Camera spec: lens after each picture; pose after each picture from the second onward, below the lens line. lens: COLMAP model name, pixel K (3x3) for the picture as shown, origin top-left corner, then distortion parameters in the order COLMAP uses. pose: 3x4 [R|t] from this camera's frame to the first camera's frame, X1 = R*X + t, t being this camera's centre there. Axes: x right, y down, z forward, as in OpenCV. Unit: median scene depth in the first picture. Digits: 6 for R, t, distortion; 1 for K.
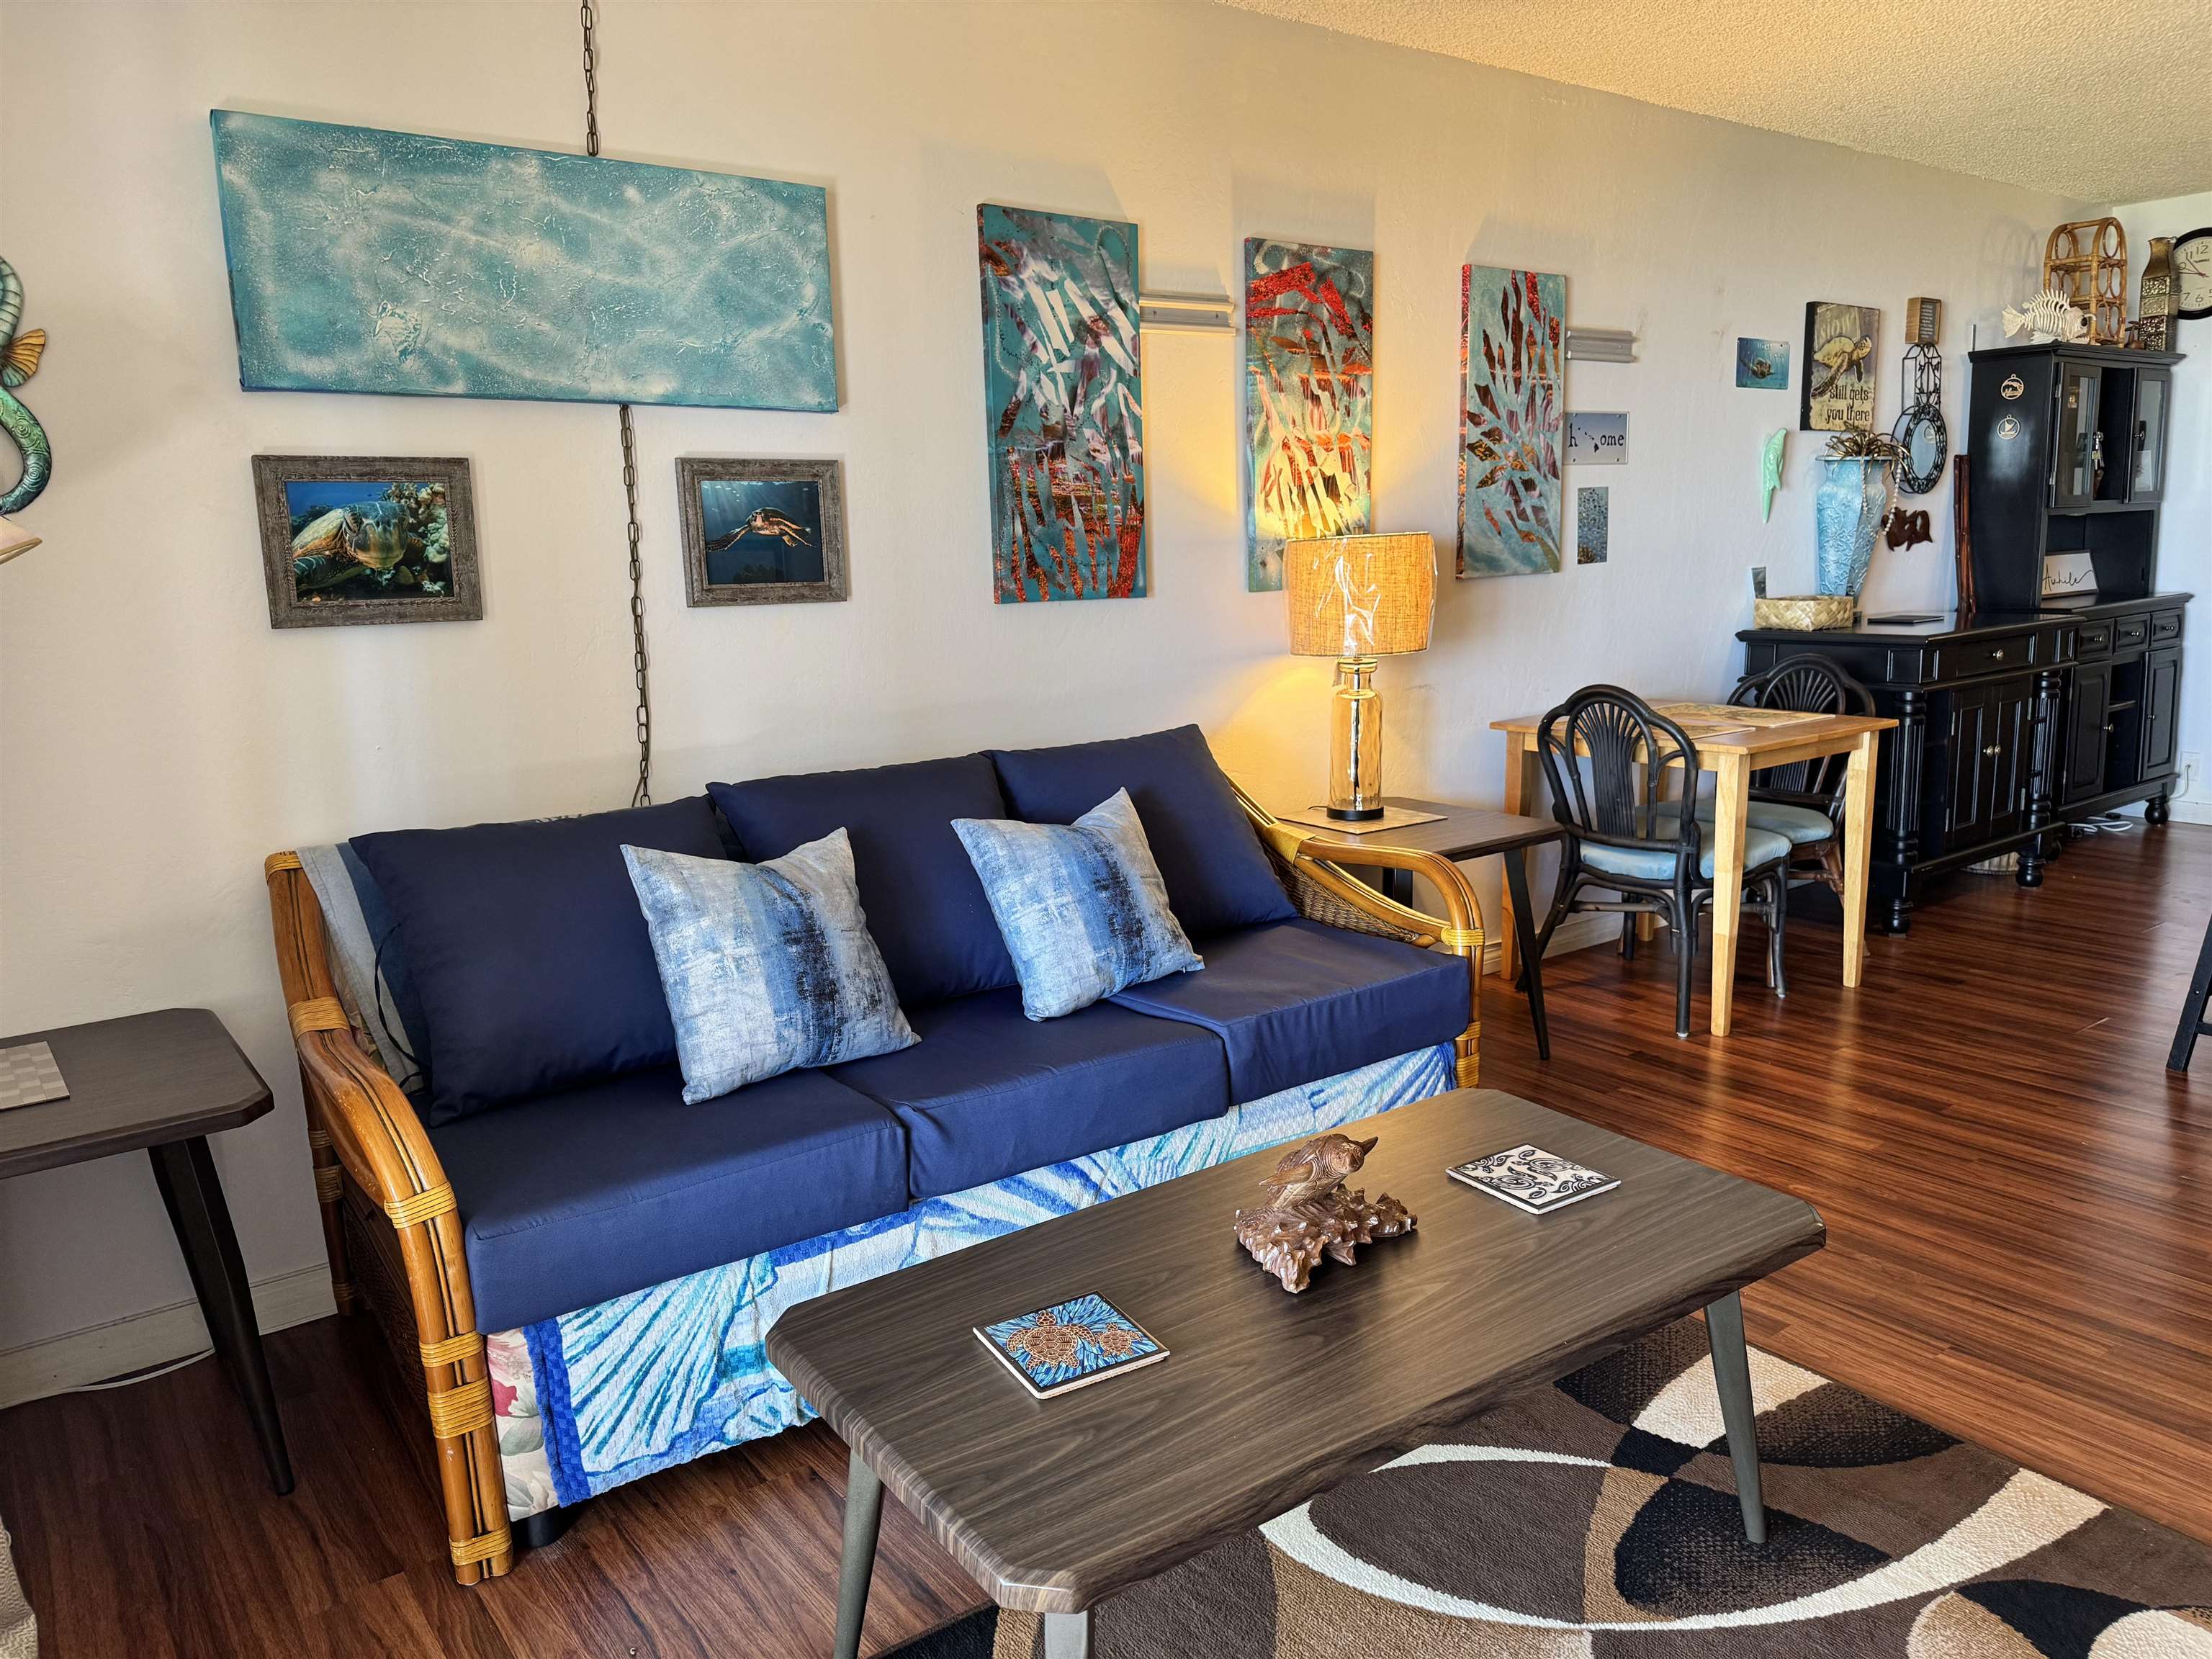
lens RADIAL K [[1552.2, 0, 1118.3], [0, 1552.2, 824.7], [0, 0, 1]] dist [0.046416, -0.054779]
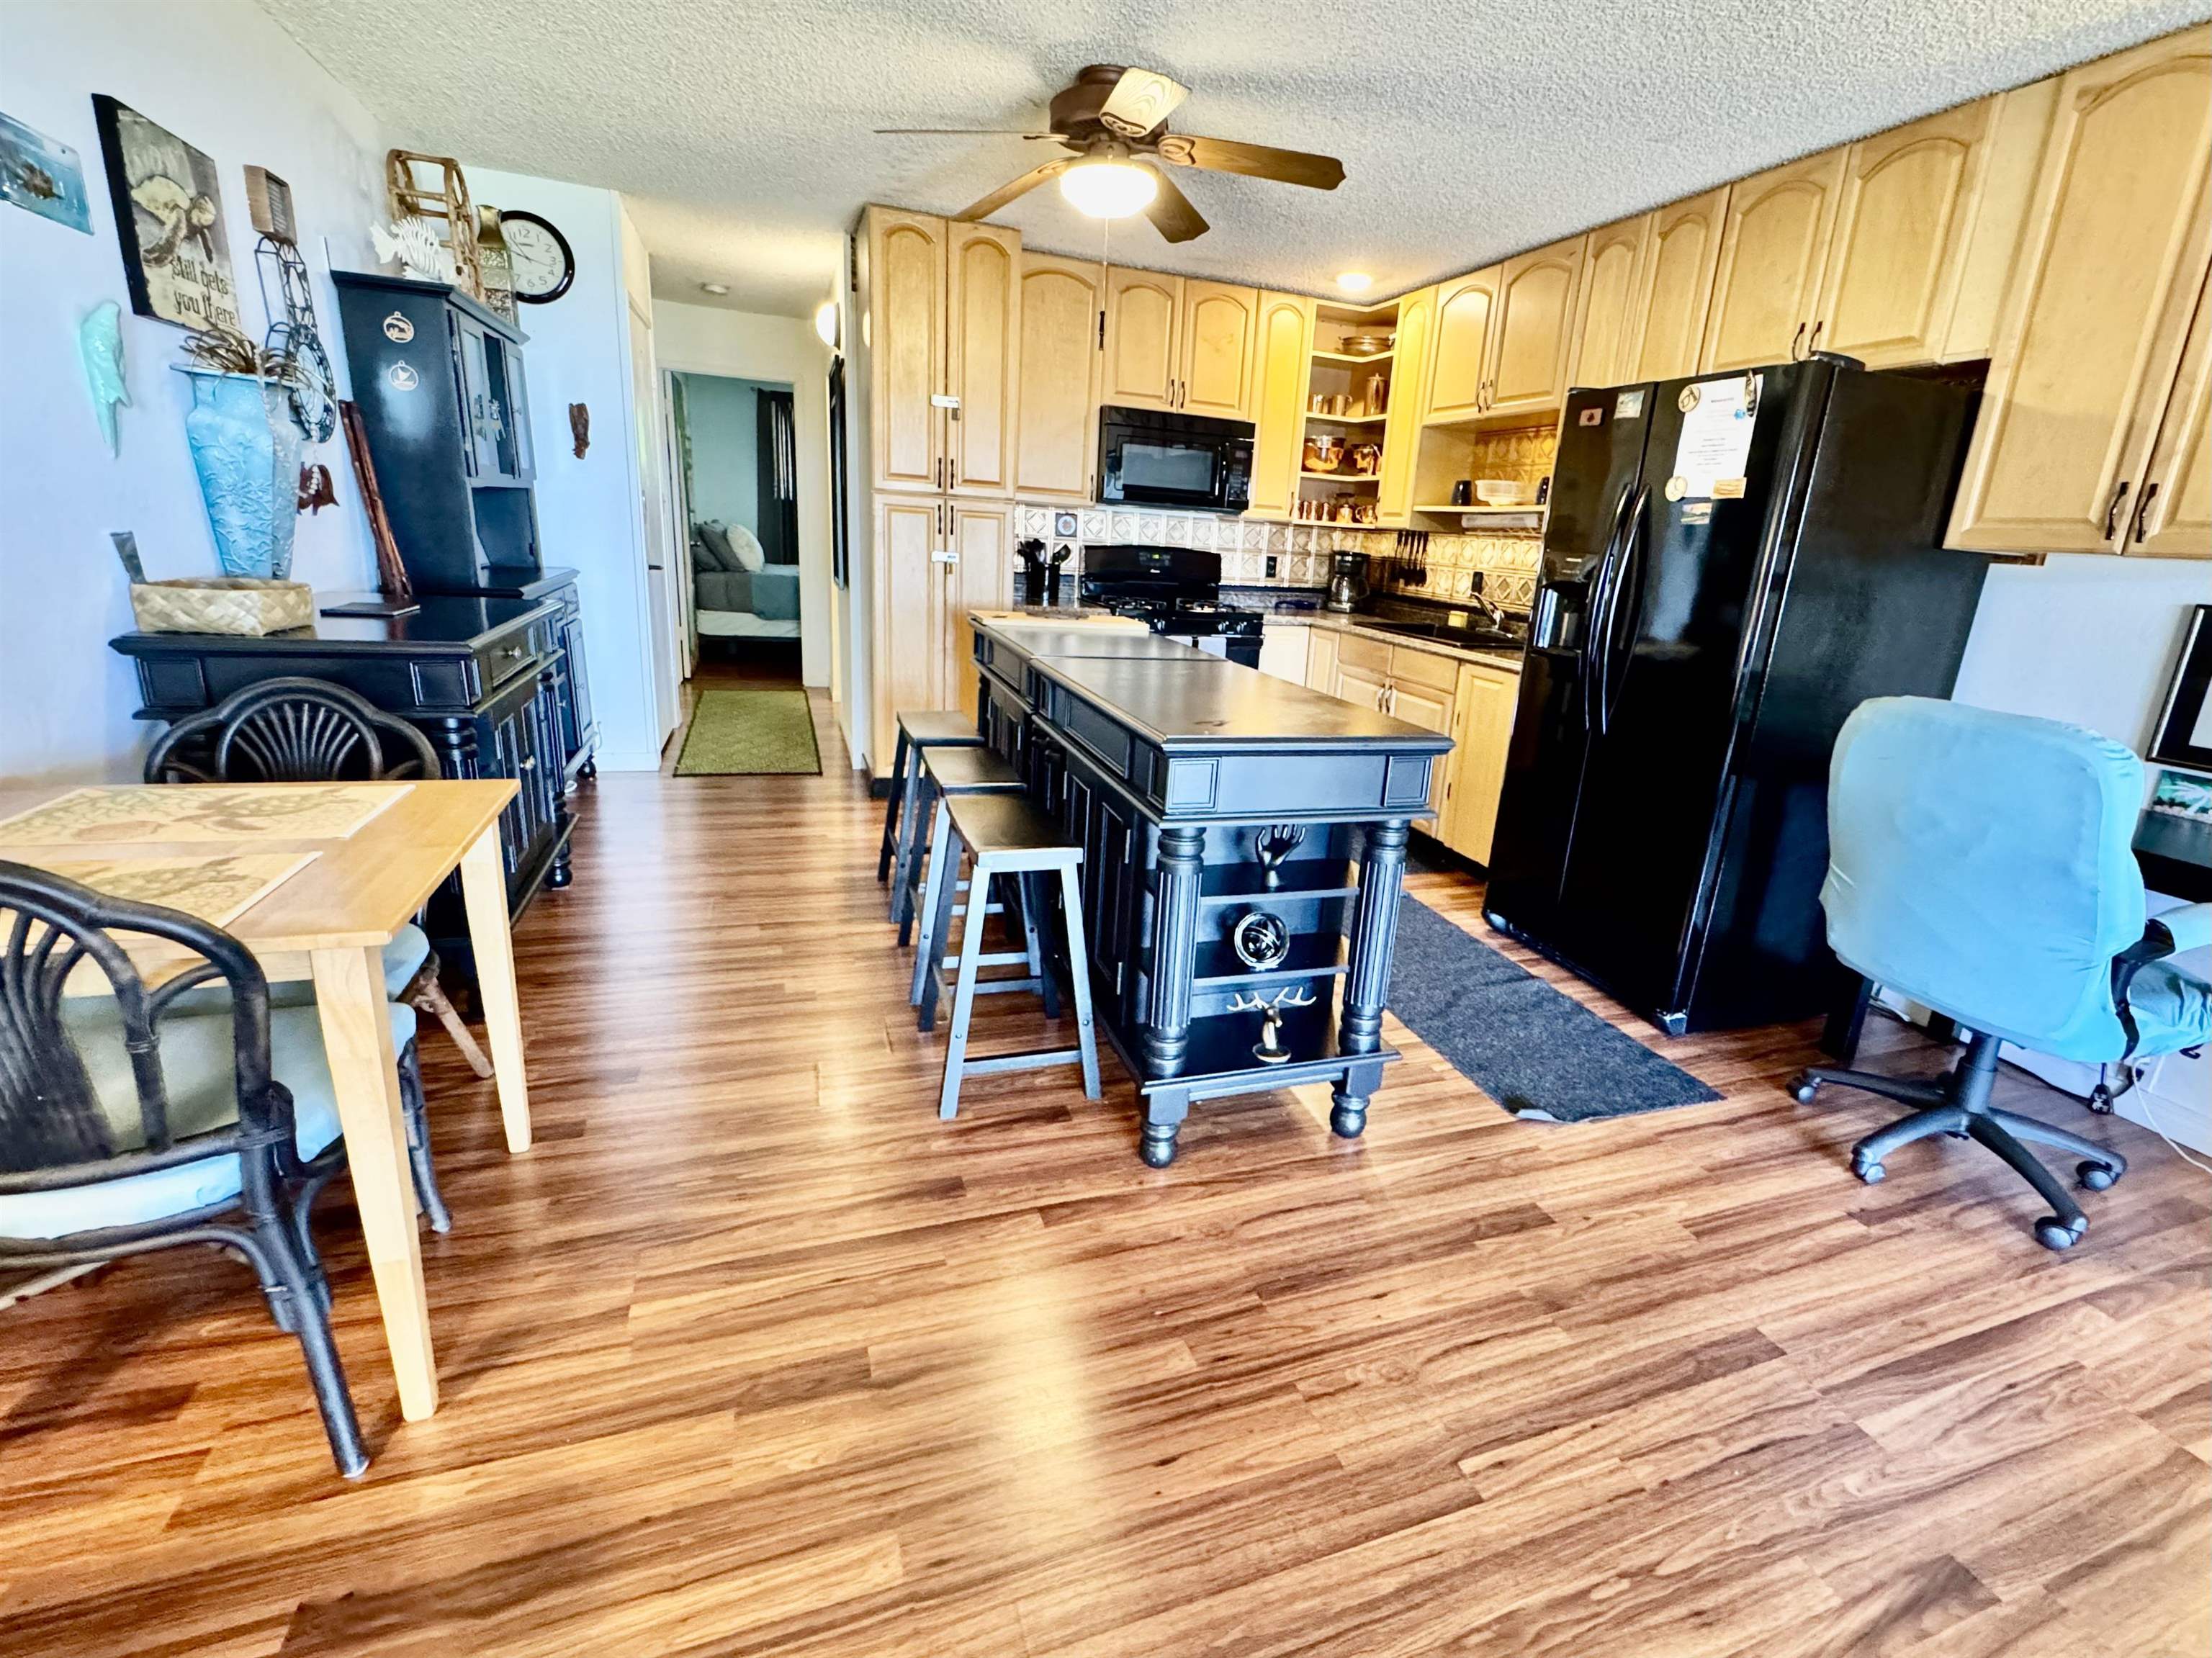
lens RADIAL K [[993.5, 0, 1156.9], [0, 993.5, 806.2], [0, 0, 1]] dist [0.000972, -0.000968]
pose [[0.284317, -0.208166, 0.935858, 0.173795], [0.099889, 0.977263, 0.187029, -0.116909], [-0.953513, 0.040306, 0.298646, 0.637089]]
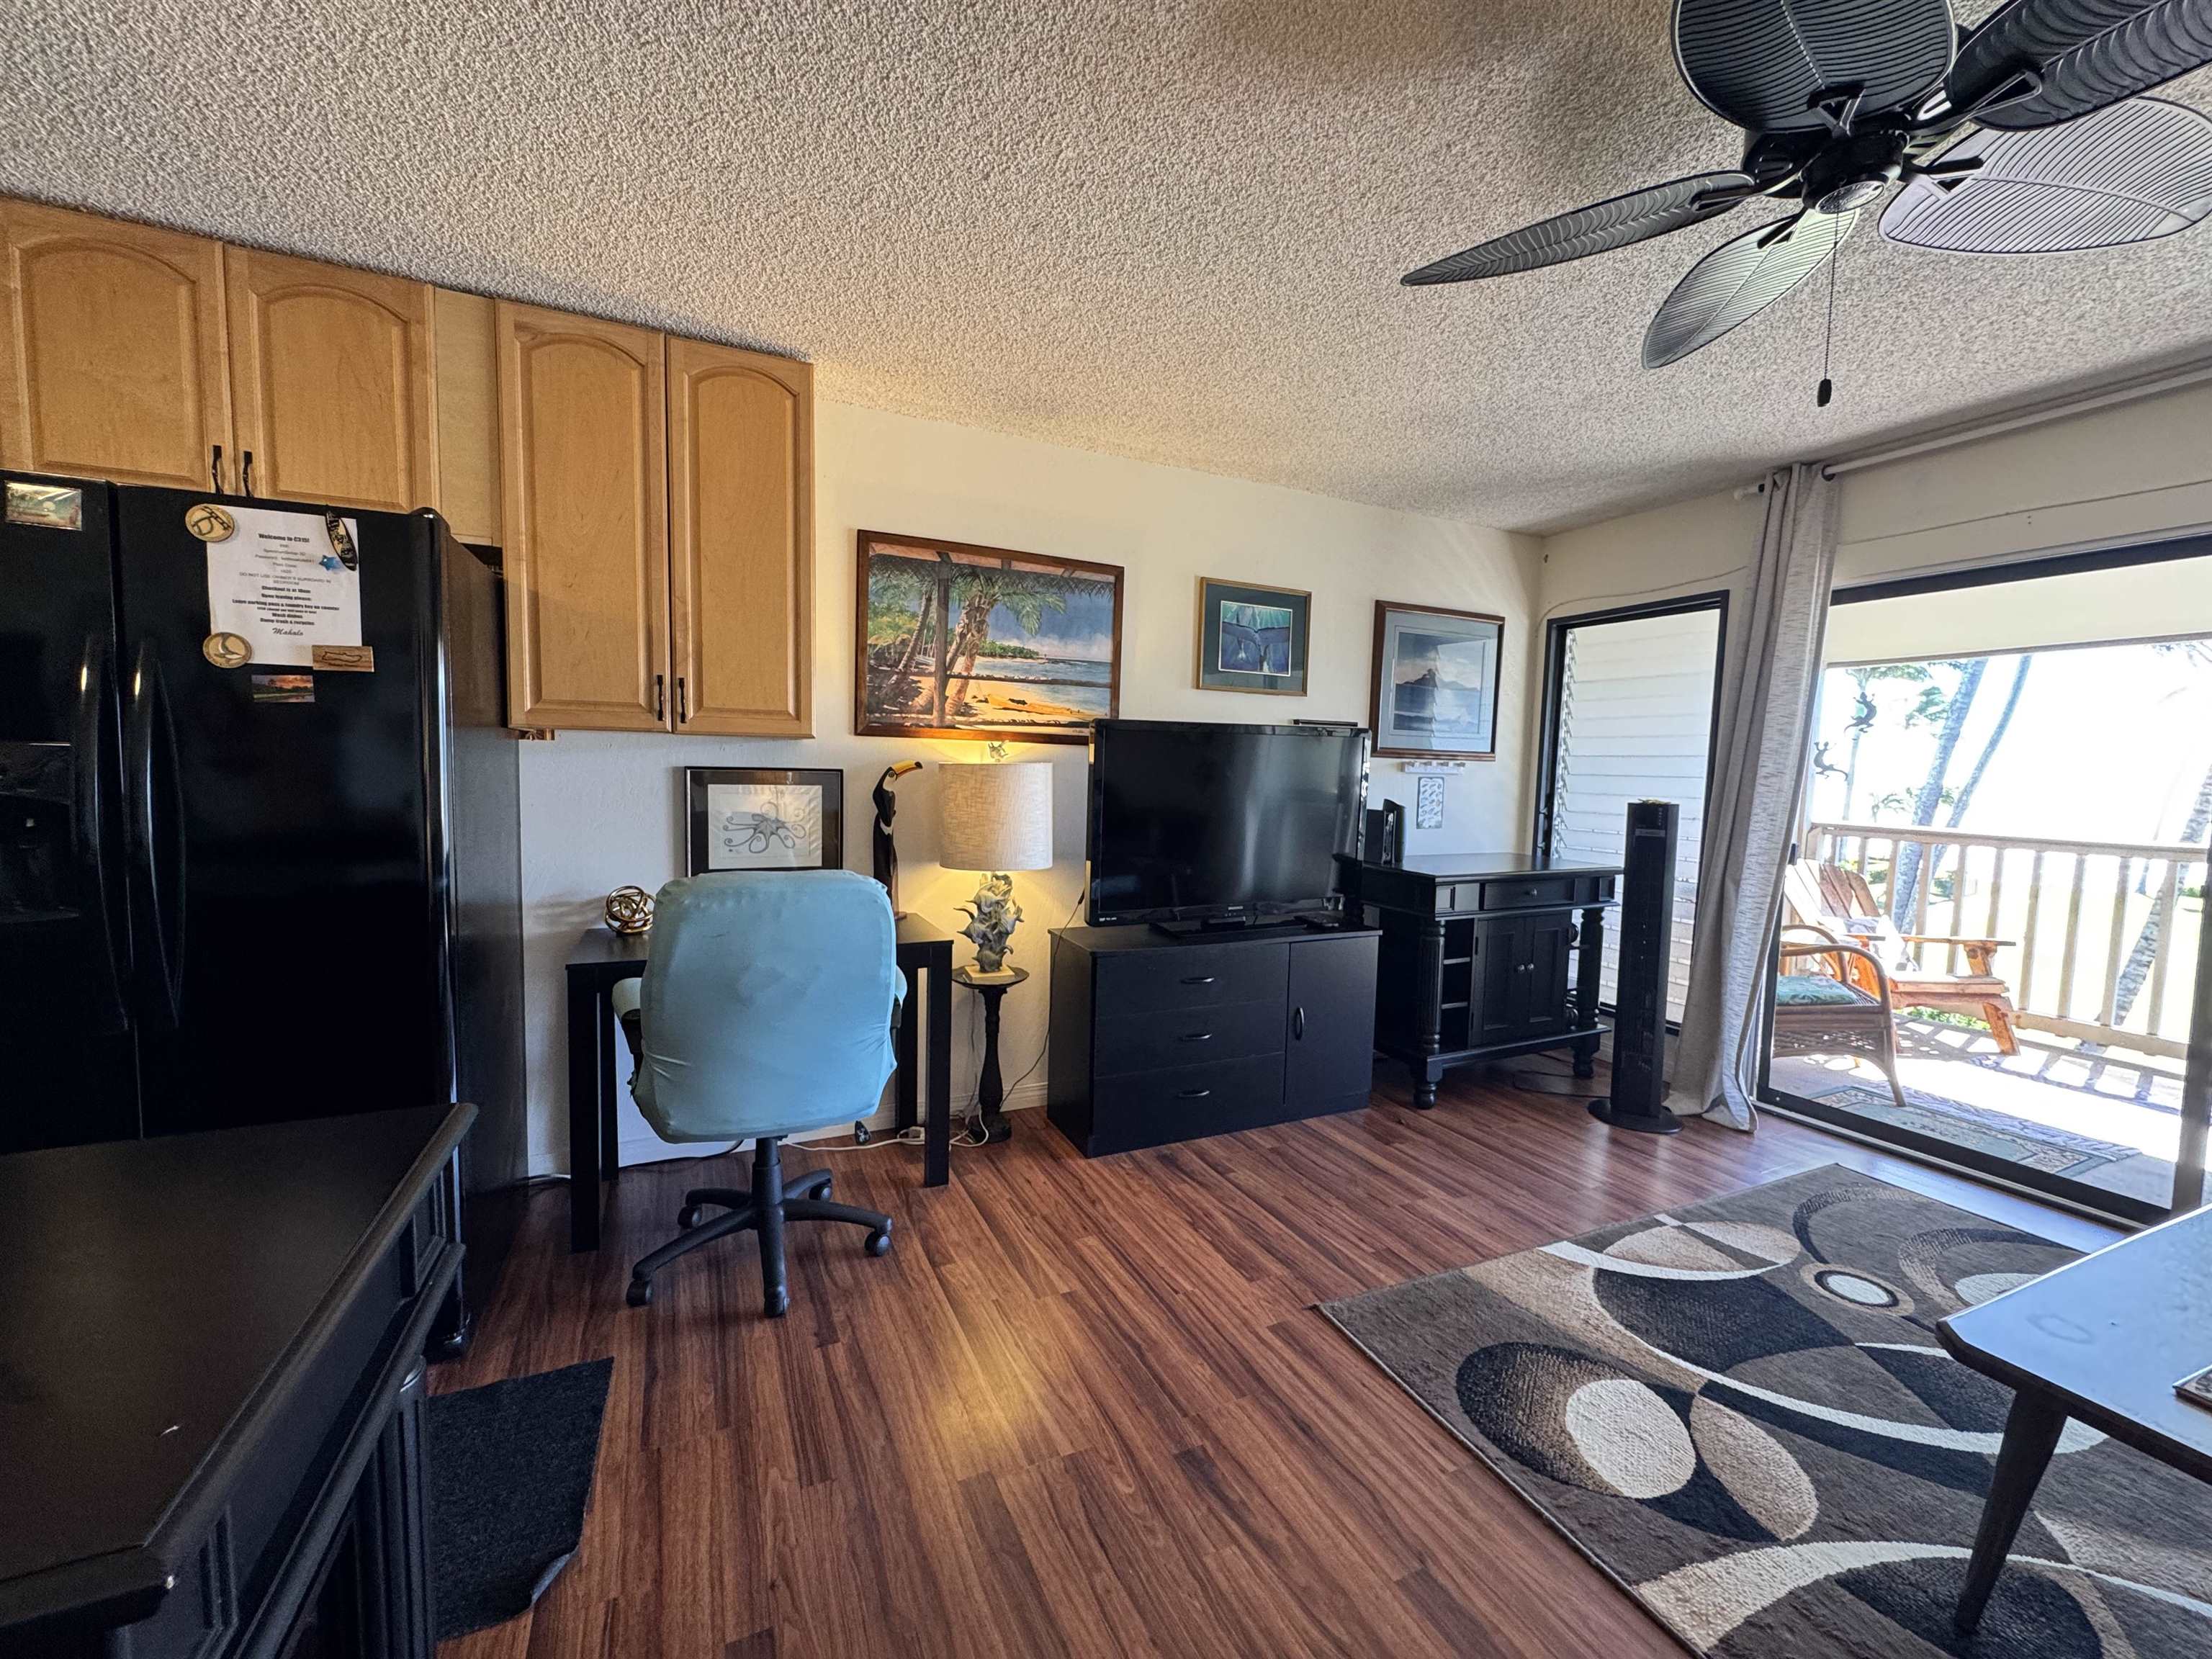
lens RADIAL K [[881.1, 0, 1111.0], [0, 881.1, 824.8], [0, 0, 1]] dist [-0.002234, 0.000500]
pose [[-0.980228, -0.004191, 0.197828, 0.465446], [0.043192, 0.971135, 0.234589, -0.165282], [-0.193101, 0.238495, -0.951752, 0.822487]]
